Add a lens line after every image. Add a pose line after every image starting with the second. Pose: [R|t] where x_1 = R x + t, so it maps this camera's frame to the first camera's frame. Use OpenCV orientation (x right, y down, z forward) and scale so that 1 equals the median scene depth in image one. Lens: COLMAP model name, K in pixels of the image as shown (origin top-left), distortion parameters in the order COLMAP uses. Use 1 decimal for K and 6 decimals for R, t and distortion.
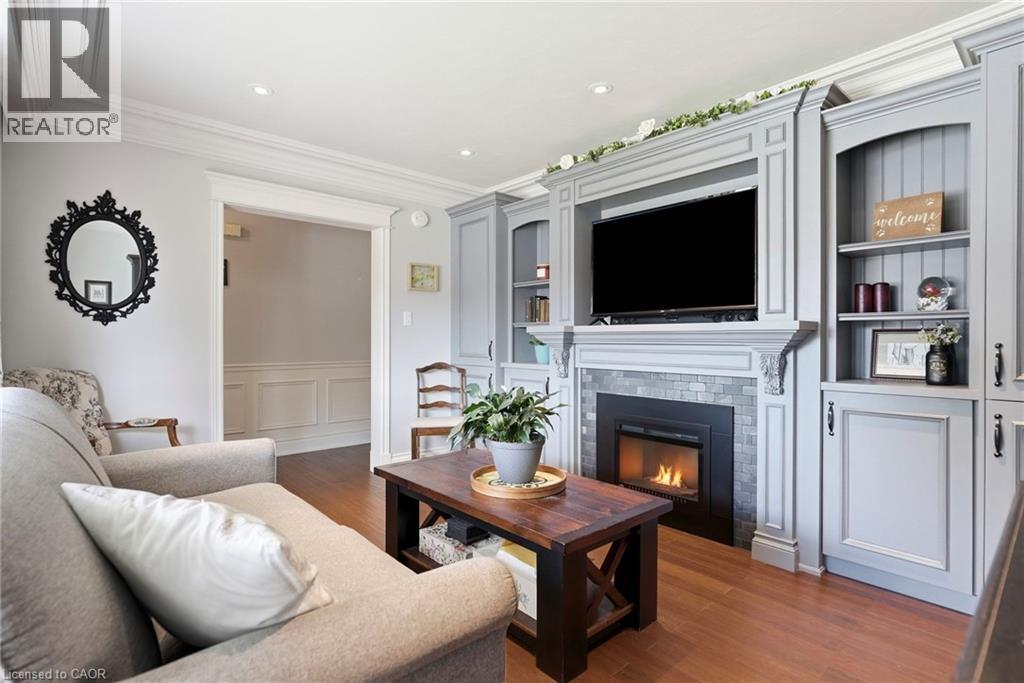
lens RADIAL K [[478.4, 0, 514.4], [0, 478.4, 339.7], [0, 0, 1]] dist [-0.016235, 0.005018]
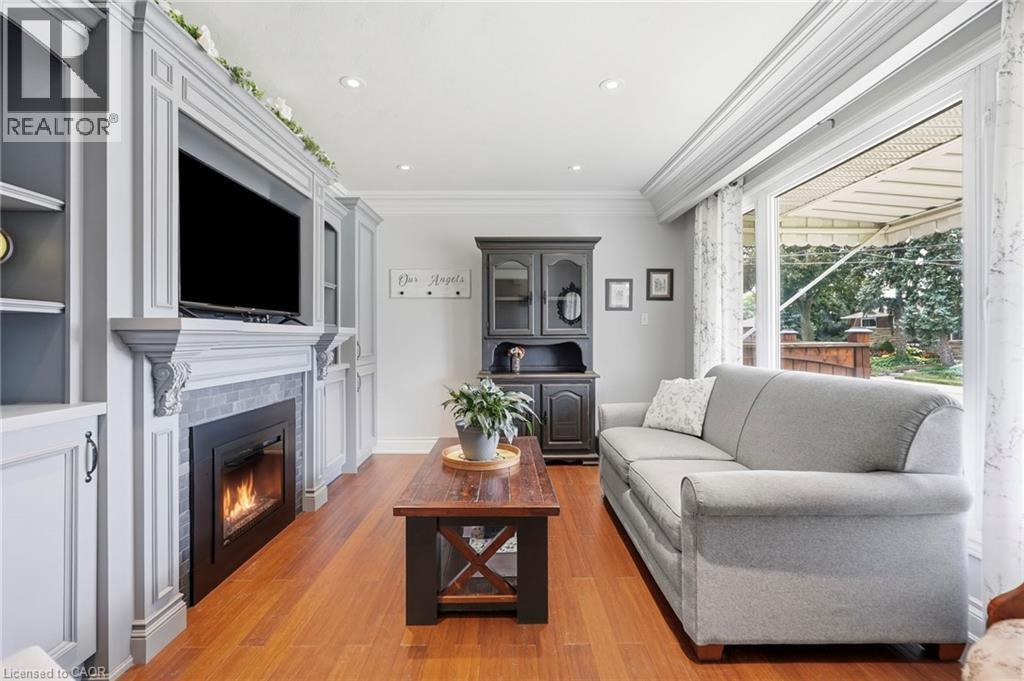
lens RADIAL K [[478.4, 0, 514.4], [0, 478.4, 338.7], [0, 0, 1]] dist [-0.016235, 0.005018]
pose [[-0.760591, -0.001952, 0.649229, -0.595627], [-0.000978, 0.999998, 0.001861, -0.008257], [-0.649231, 0.000781, -0.760591, 1.293318]]
